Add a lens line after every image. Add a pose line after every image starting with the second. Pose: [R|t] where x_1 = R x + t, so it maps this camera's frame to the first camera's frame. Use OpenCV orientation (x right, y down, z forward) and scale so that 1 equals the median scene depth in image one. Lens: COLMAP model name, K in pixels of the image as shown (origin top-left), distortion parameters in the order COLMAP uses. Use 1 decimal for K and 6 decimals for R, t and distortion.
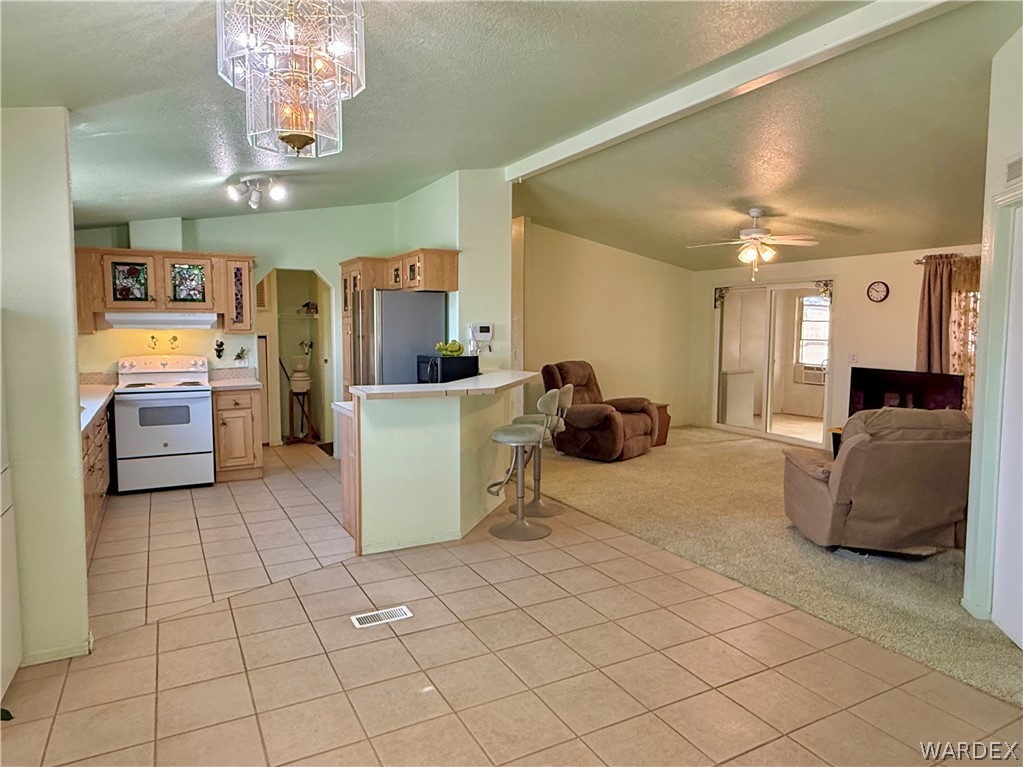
lens RADIAL K [[630.6, 0, 492.7], [0, 630.6, 378.1], [0, 0, 1]] dist [0.006128, 0.002634]
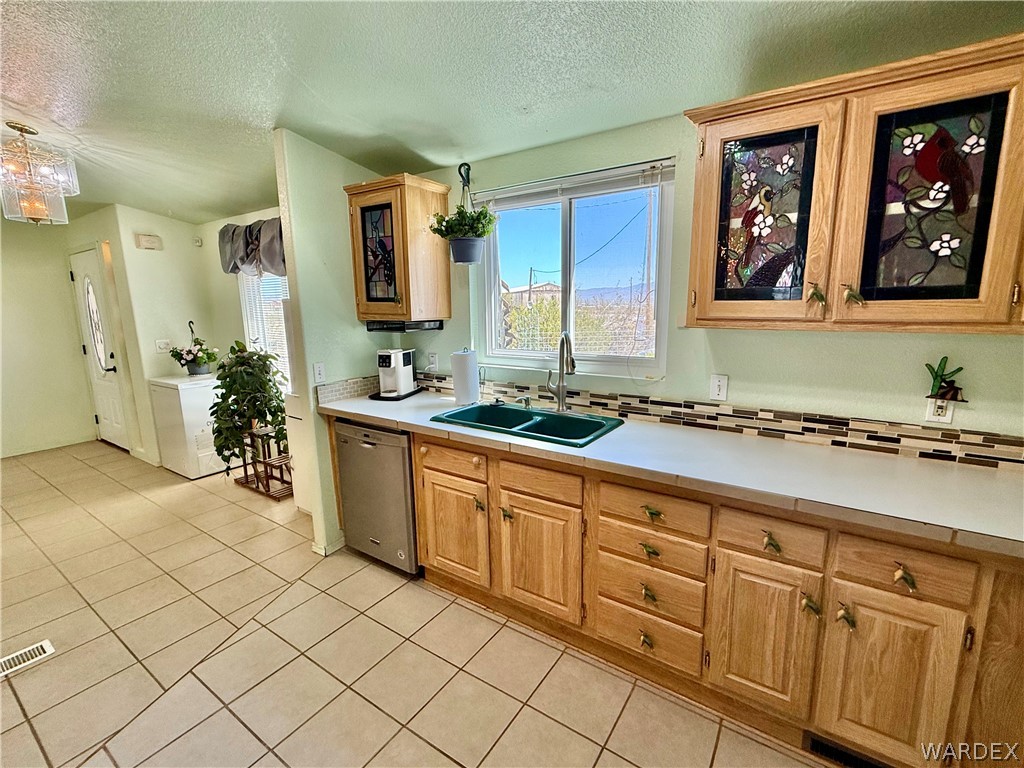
lens RADIAL K [[465.7, 0, 508.8], [0, 465.7, 385.7], [0, 0, 1]] dist [0.000738, -0.000126]
pose [[-0.885140, 0.088046, -0.456920, -0.277964], [-0.029824, 0.969182, 0.244532, -0.081576], [0.464369, 0.230072, -0.855236, 0.950276]]
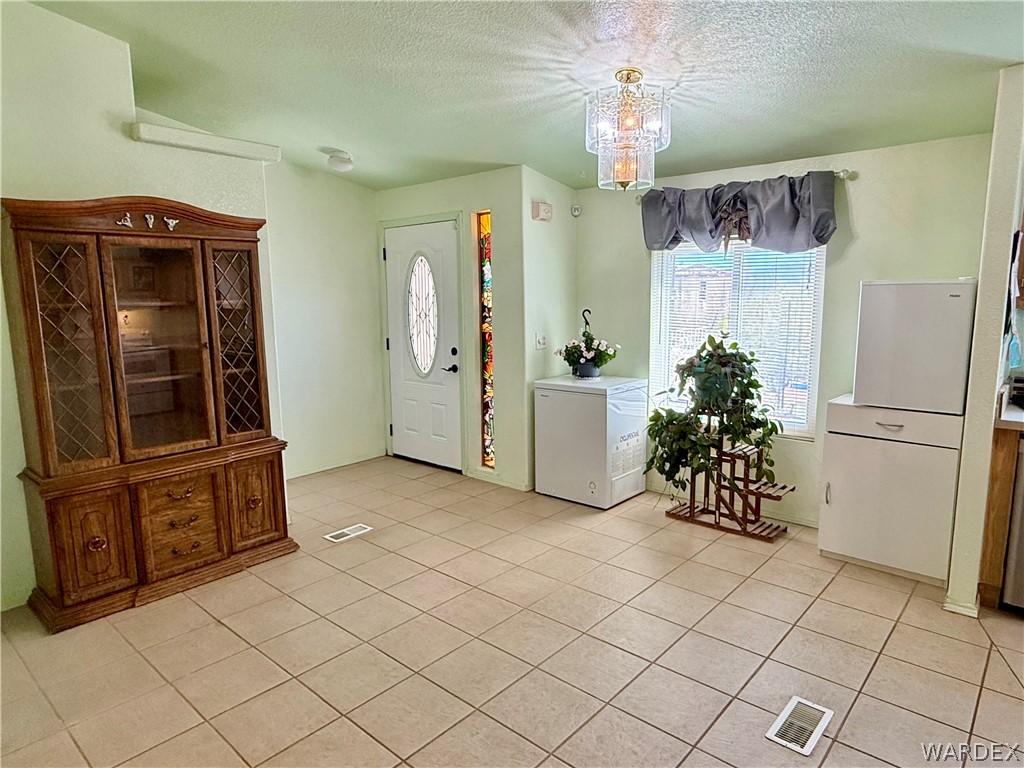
lens RADIAL K [[630.6, 0, 507.6], [0, 630.6, 386.5], [0, 0, 1]] dist [-0.001512, 0.003489]
pose [[-0.932792, 0.055004, -0.356193, 0.188346], [-0.027466, 0.974563, 0.222423, -0.065125], [0.359366, 0.217258, -0.907554, 0.773229]]
